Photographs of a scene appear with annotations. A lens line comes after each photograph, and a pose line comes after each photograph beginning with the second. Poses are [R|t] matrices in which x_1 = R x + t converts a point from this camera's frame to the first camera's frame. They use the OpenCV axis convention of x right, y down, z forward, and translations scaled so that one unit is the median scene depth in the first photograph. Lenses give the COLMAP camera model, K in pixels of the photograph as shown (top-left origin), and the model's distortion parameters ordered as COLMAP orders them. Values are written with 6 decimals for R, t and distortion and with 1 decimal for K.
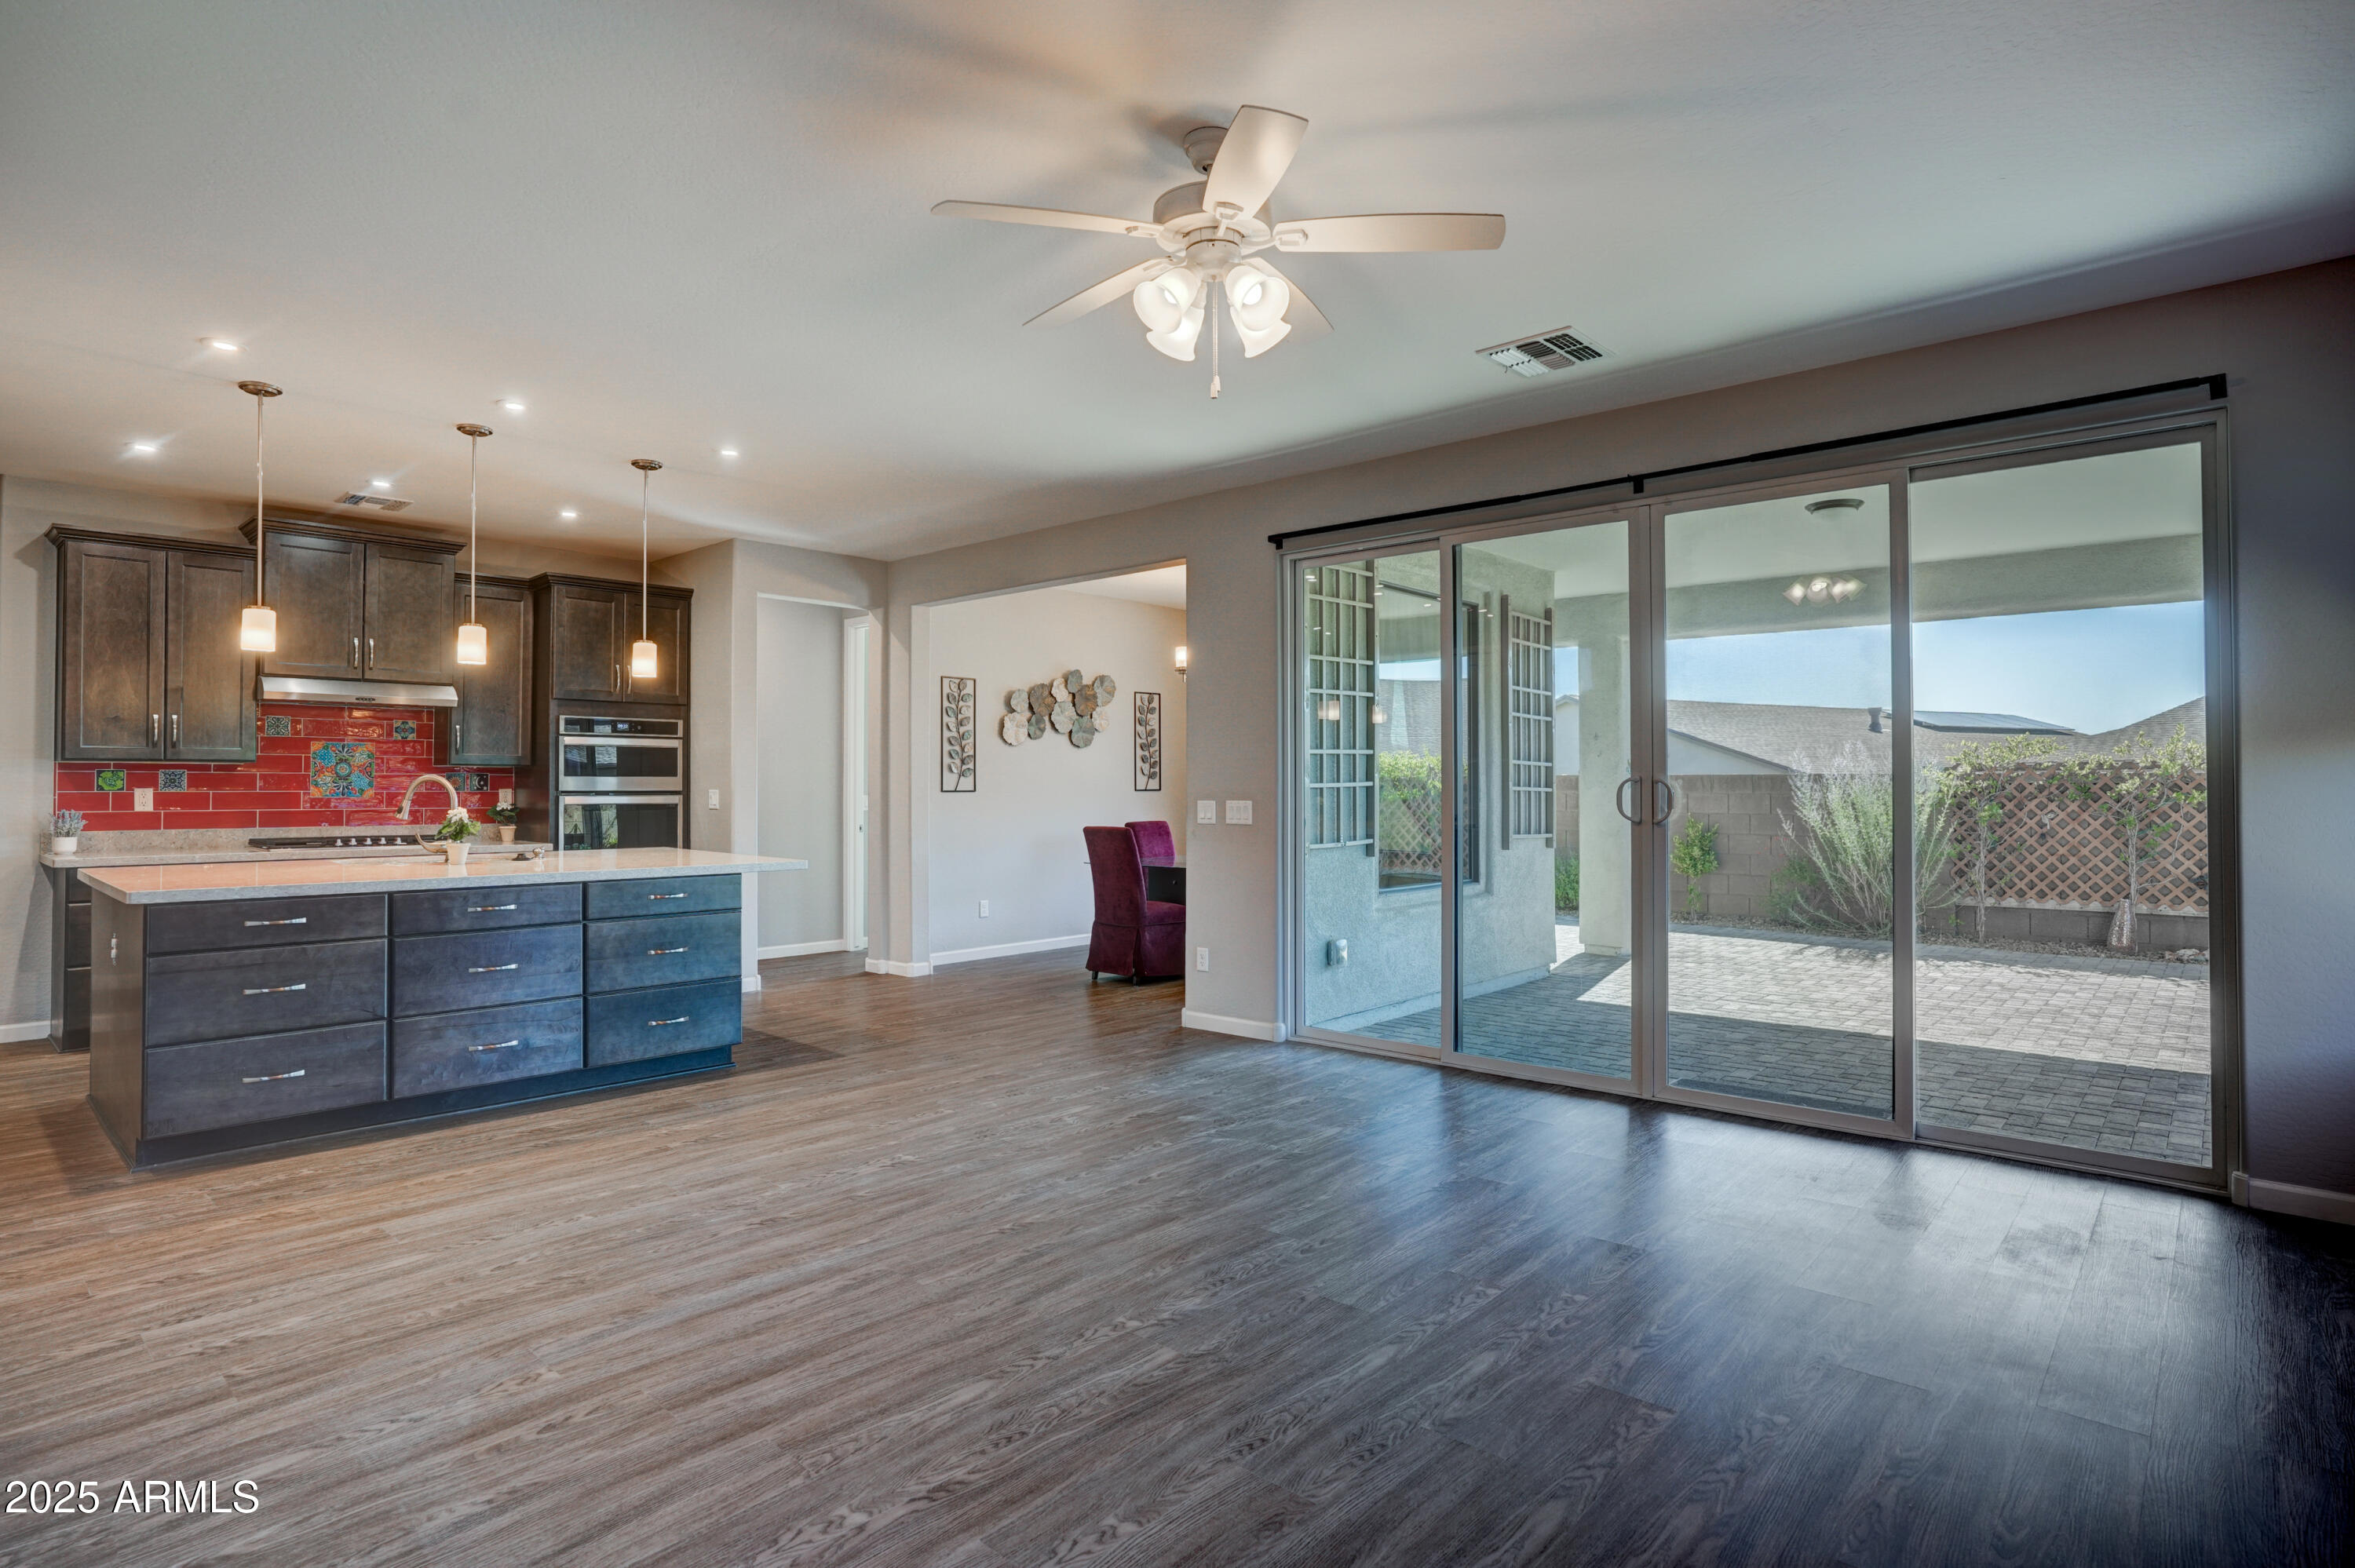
lens RADIAL K [[1214.8, 0, 1199.3], [0, 1214.8, 771.6], [0, 0, 1]] dist [-0.057625, 0.028167]
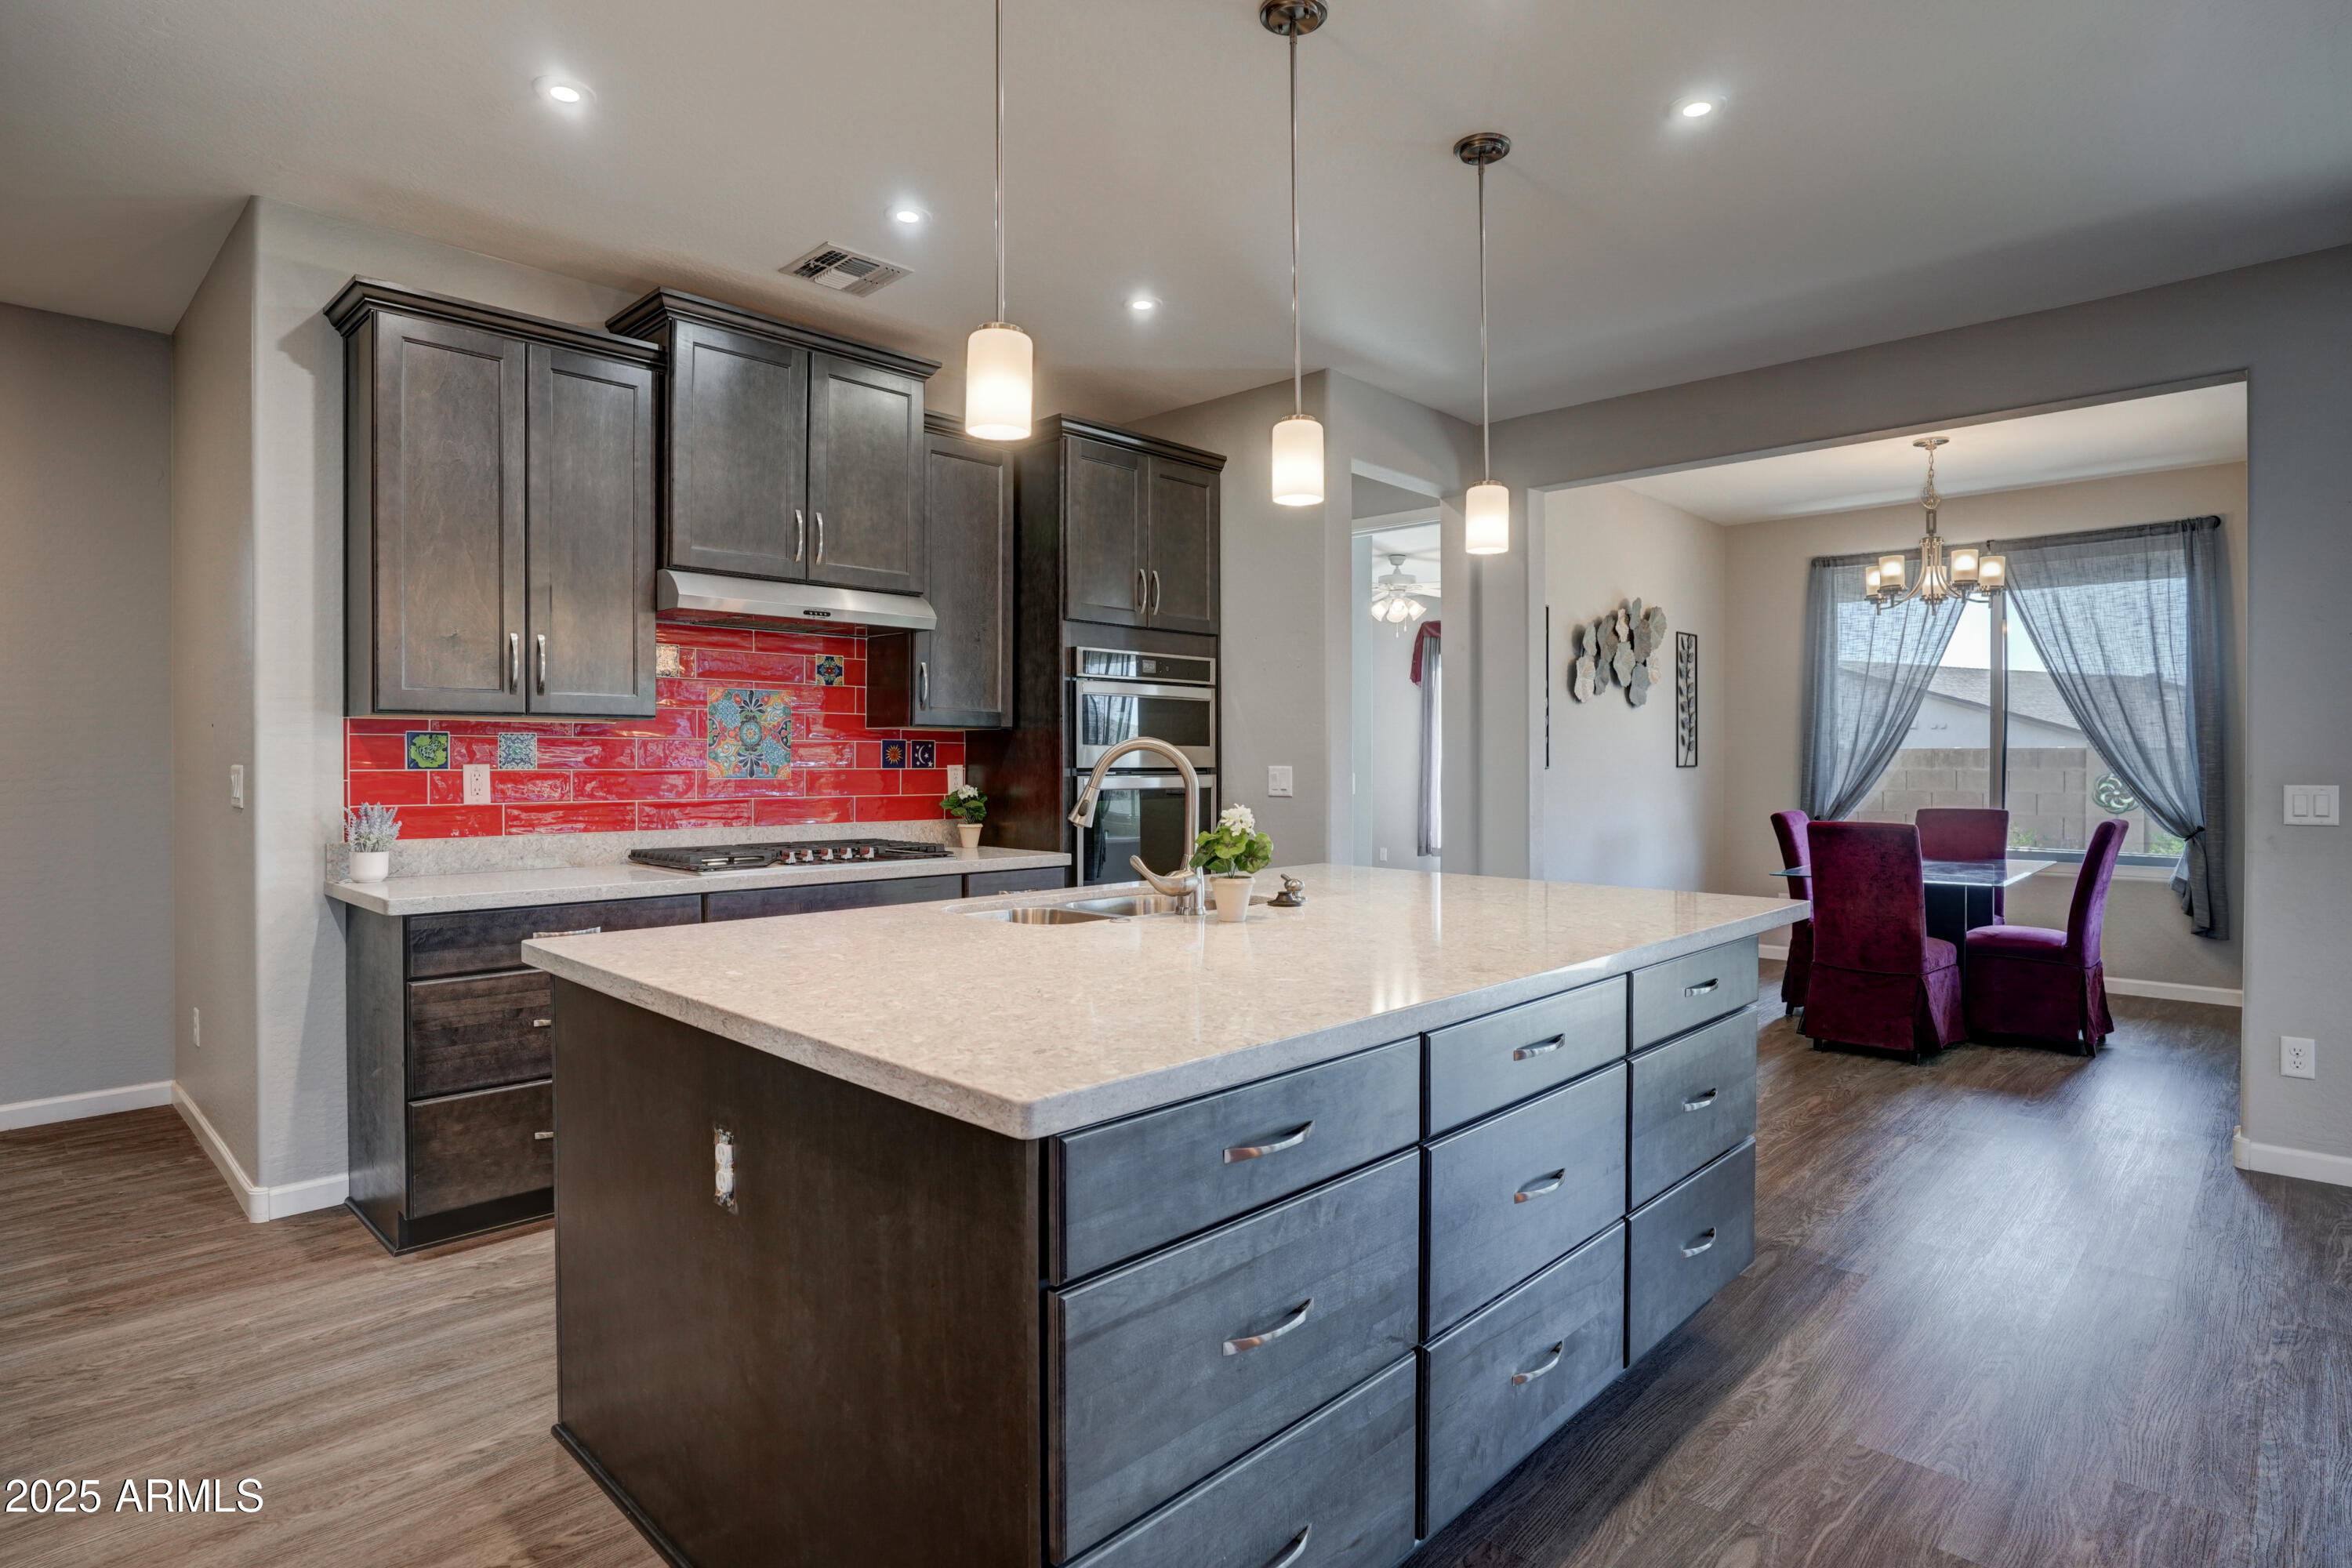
lens RADIAL K [[1238.2, 0, 1192.4], [0, 1238.2, 776.6], [0, 0, 1]] dist [-0.057670, 0.031840]
pose [[0.999344, 0.000592, -0.036216, -0.746046], [0.000301, 0.999696, 0.024656, 0.007639], [0.036219, -0.024651, 0.999040, 0.596188]]
